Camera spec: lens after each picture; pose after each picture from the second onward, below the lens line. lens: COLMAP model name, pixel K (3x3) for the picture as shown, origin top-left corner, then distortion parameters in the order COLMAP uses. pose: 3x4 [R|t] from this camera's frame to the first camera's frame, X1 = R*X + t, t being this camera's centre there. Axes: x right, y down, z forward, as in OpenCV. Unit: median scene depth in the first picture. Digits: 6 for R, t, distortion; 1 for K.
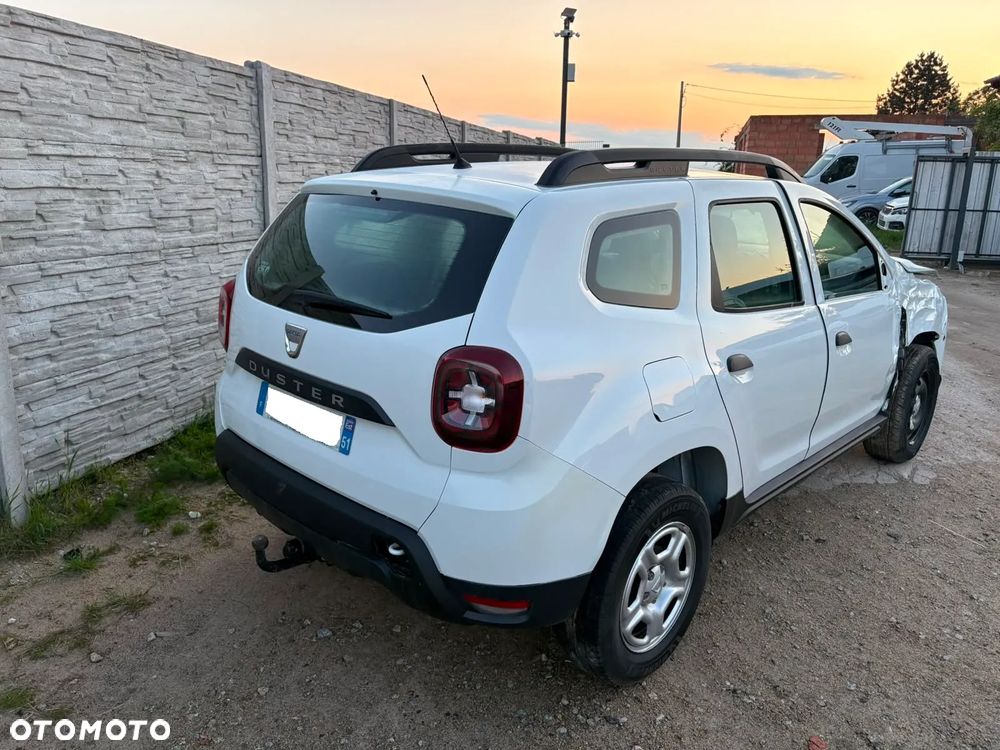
lens RADIAL K [[756.7, 0, 500.5], [0, 756.7, 374.6], [0, 0, 1]] dist [0.060071, -0.064636]
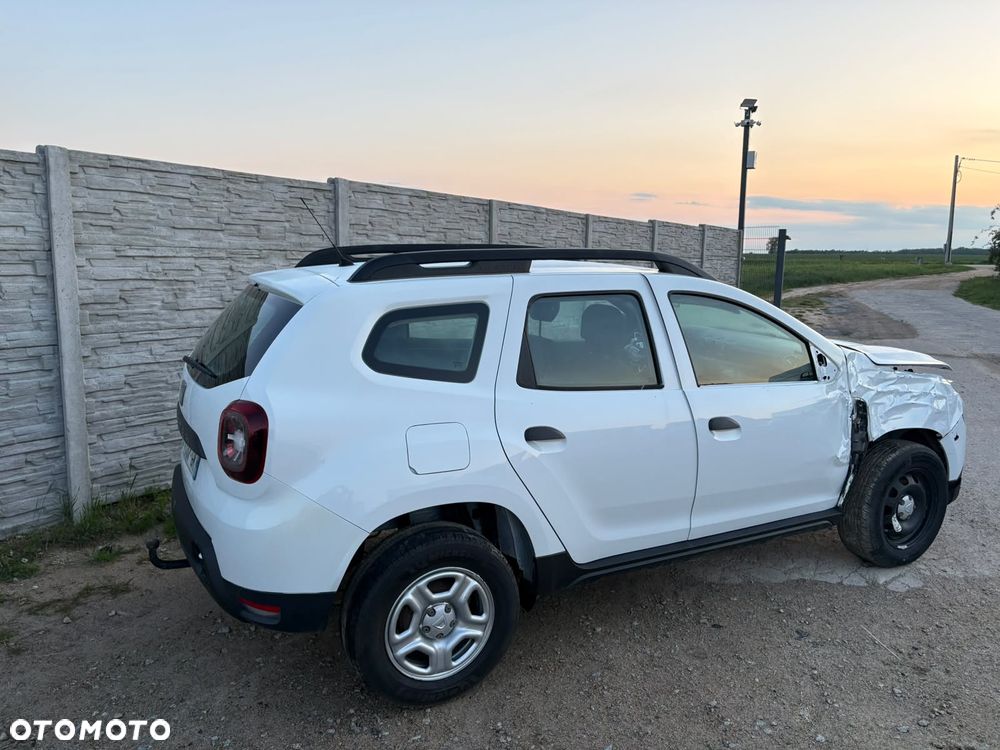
lens RADIAL K [[756.7, 0, 502.9], [0, 756.7, 374.0], [0, 0, 1]] dist [0.060071, -0.064636]
pose [[0.947085, 0.041056, -0.318346, 0.401226], [-0.074304, 0.992889, -0.093007, 0.003236], [0.312264, 0.111740, 0.943401, -0.058258]]
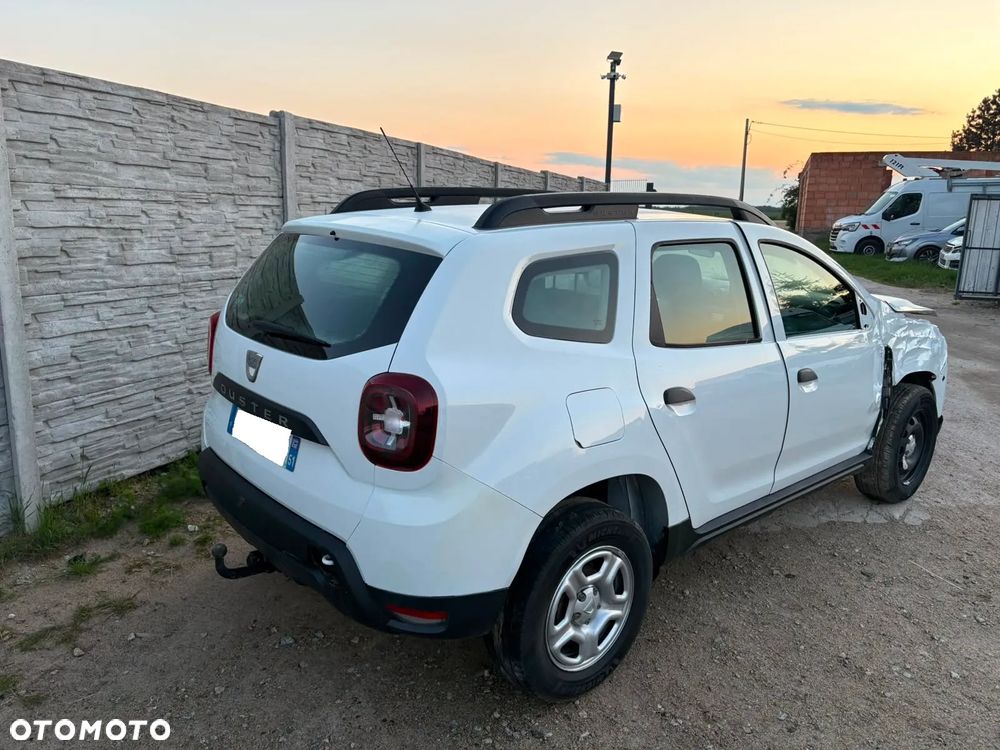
lens RADIAL K [[756.6, 0, 501.6], [0, 756.6, 375.6], [0, 0, 1]] dist [0.062367, -0.068939]
pose [[0.996444, 0.018755, -0.082146, 0.102772], [-0.022352, 0.998822, -0.043081, 0.004812], [0.081241, 0.044764, 0.995689, -0.039401]]
